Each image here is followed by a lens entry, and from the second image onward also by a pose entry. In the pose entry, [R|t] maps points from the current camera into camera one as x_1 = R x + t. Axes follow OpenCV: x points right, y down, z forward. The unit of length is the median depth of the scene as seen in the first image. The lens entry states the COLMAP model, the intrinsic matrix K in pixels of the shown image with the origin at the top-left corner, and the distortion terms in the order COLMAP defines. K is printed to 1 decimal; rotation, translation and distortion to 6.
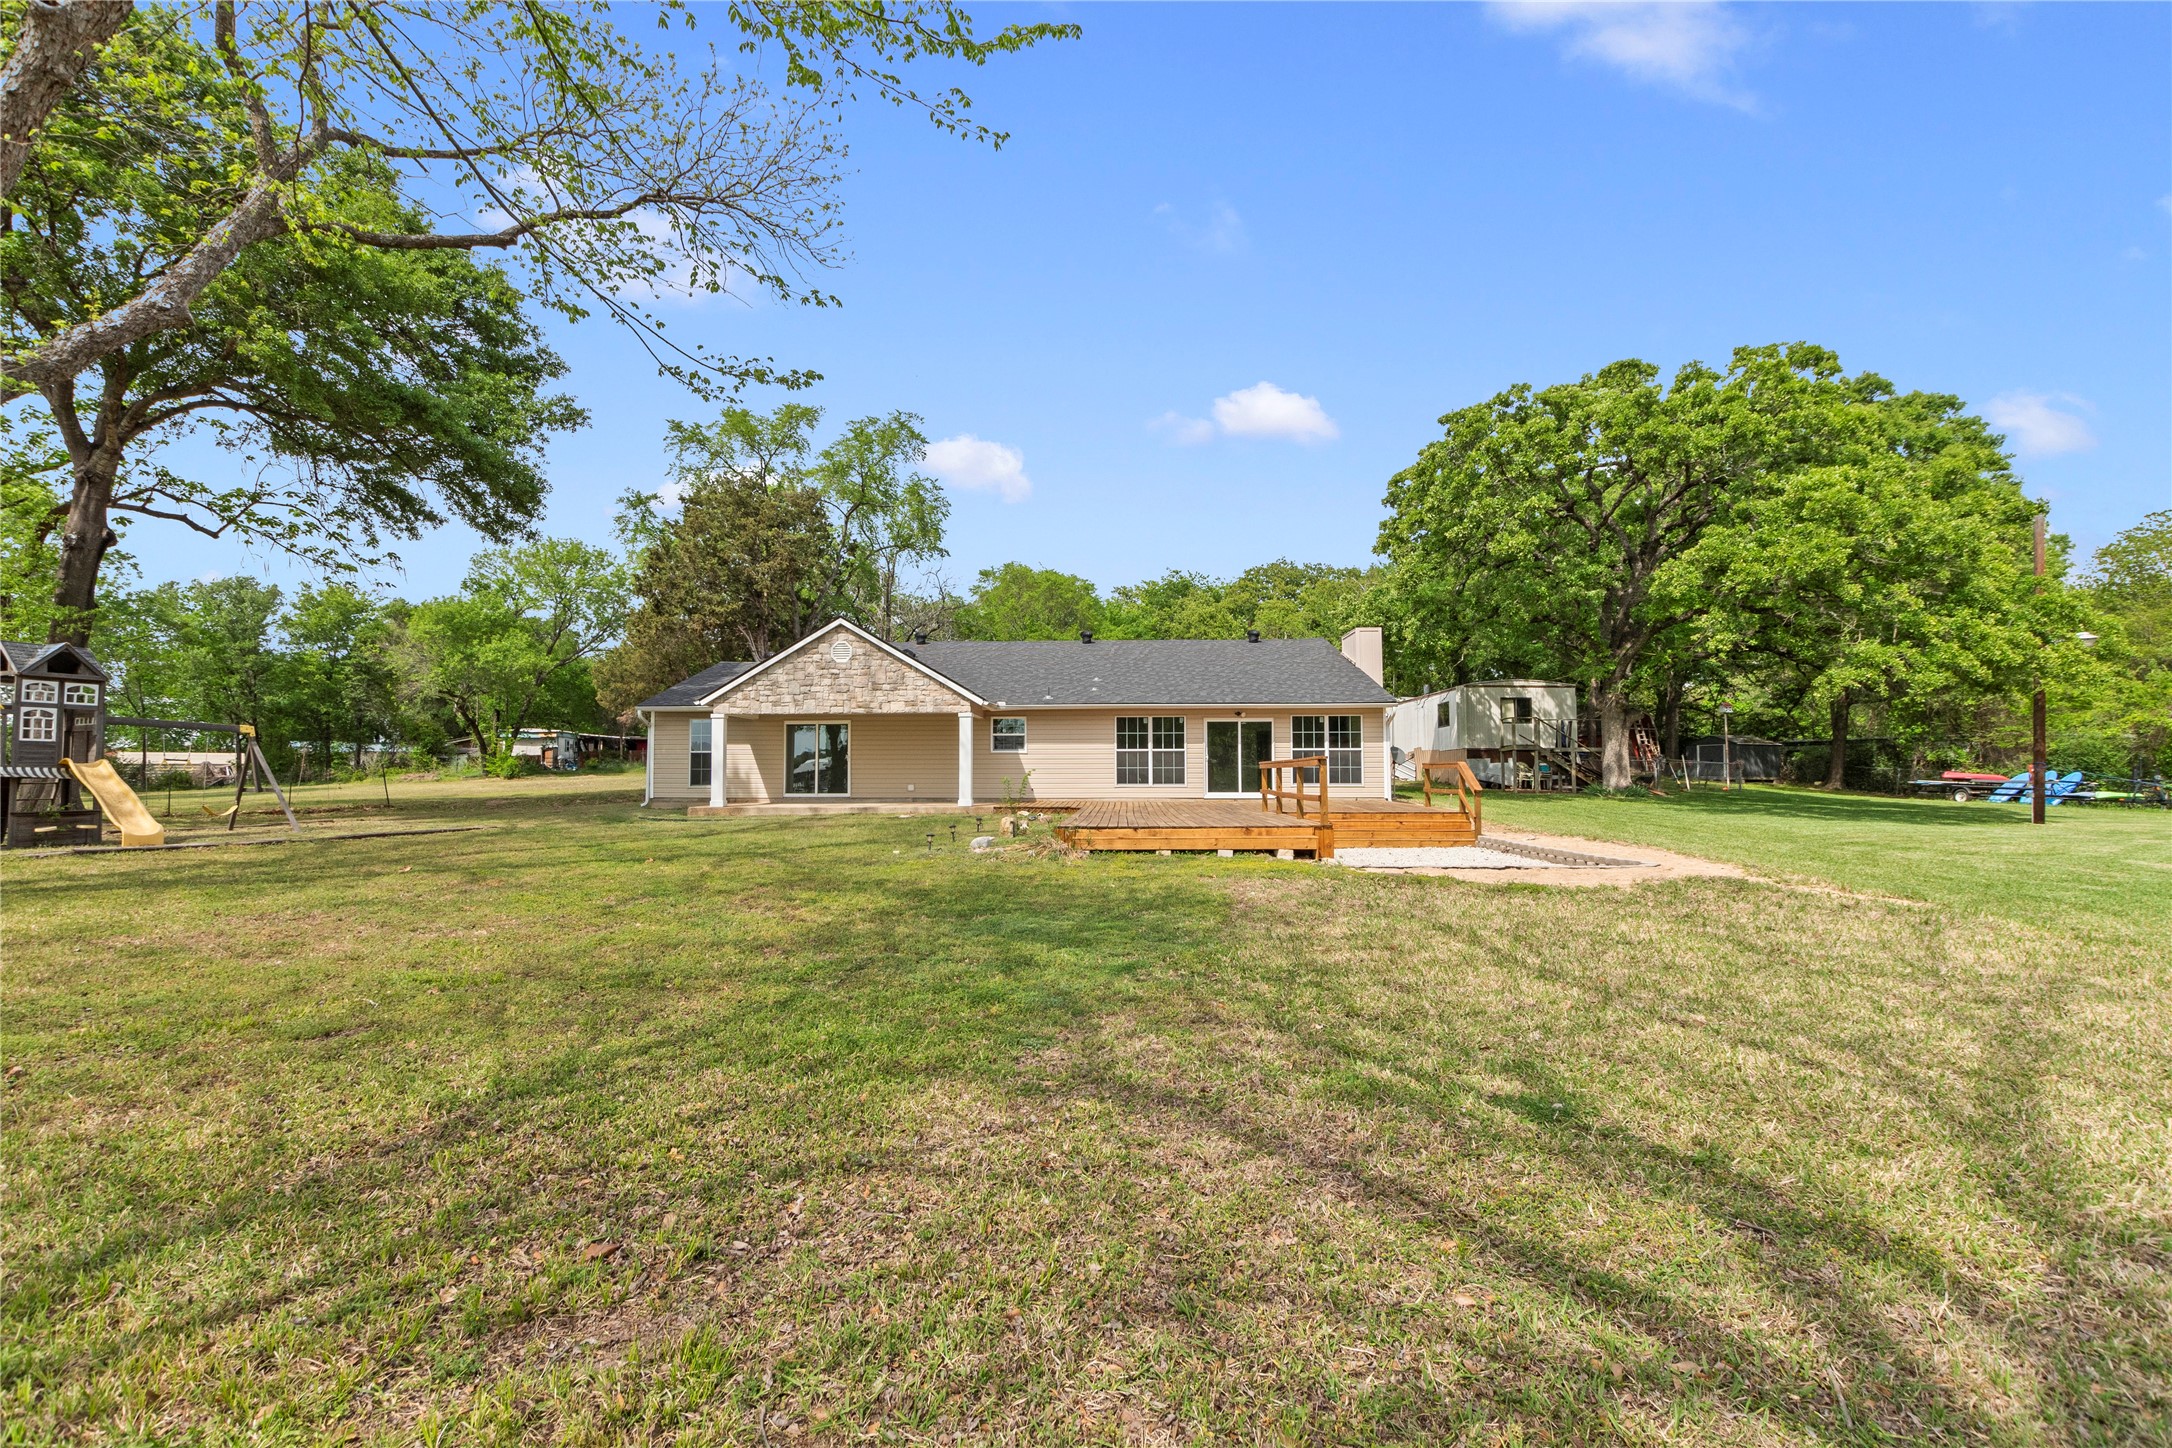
lens RADIAL K [[885.3, 0, 1215.8], [0, 885.3, 717.5], [0, 0, 1]] dist [-0.000848, -0.000092]
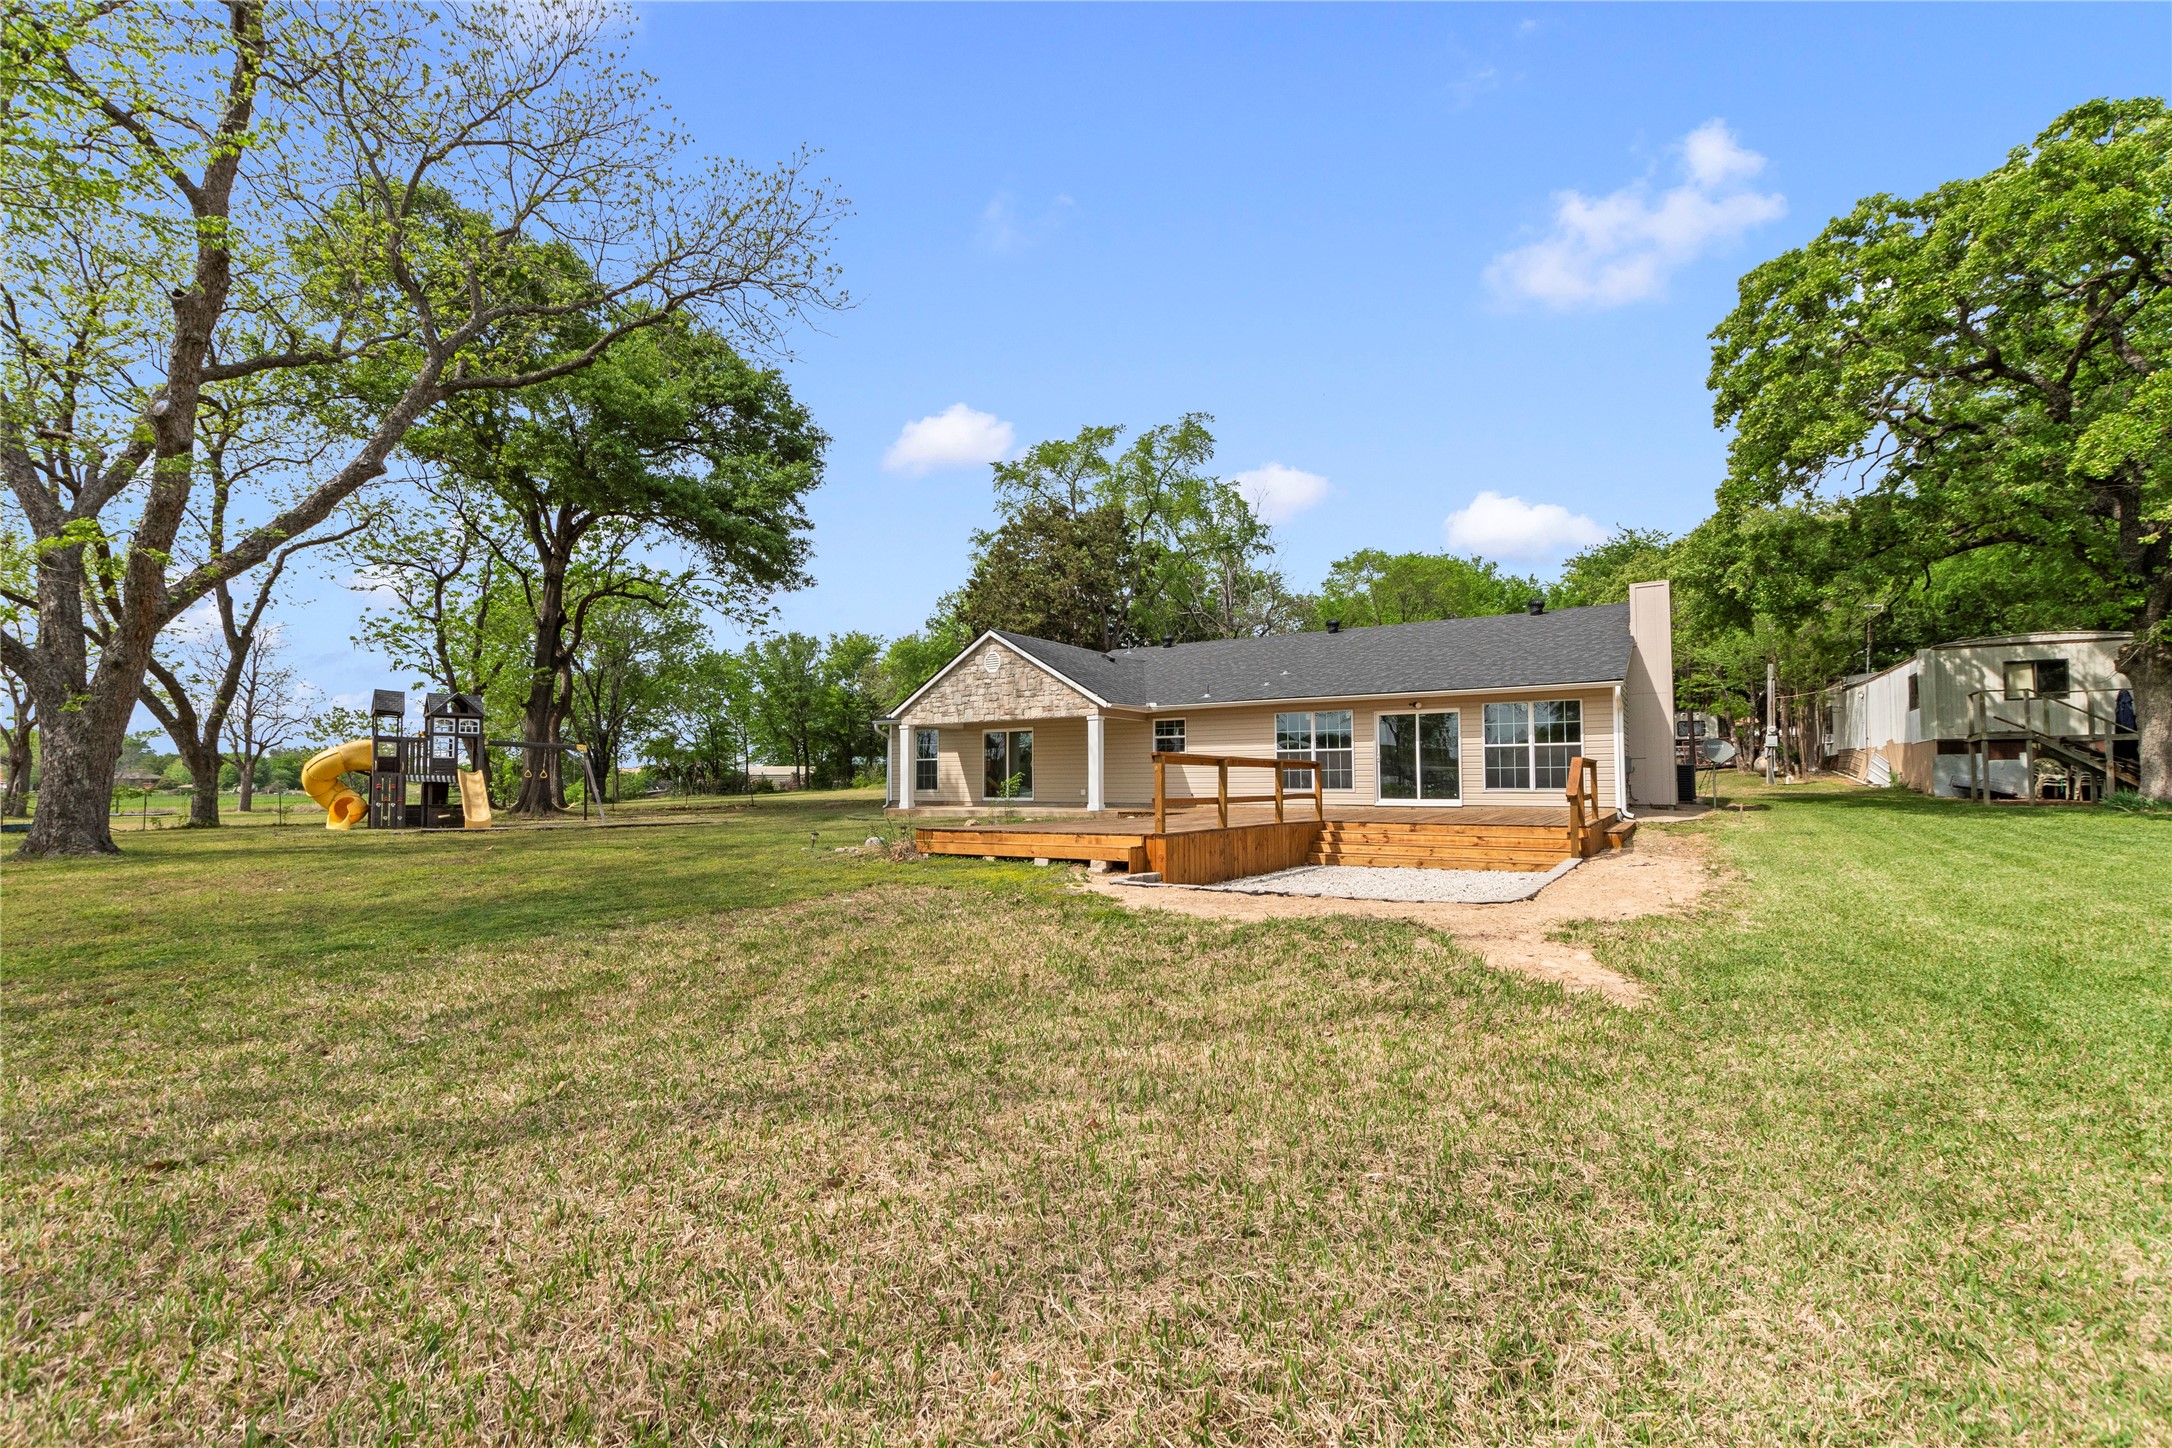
lens RADIAL K [[969.4, 0, 1213.8], [0, 969.4, 729.2], [0, 0, 1]] dist [0.010409, -0.000158]
pose [[0.860539, -0.031003, -0.508440, 0.328437], [0.035876, 0.999356, -0.000215, 0.012523], [0.508119, -0.018056, 0.861097, 0.120625]]
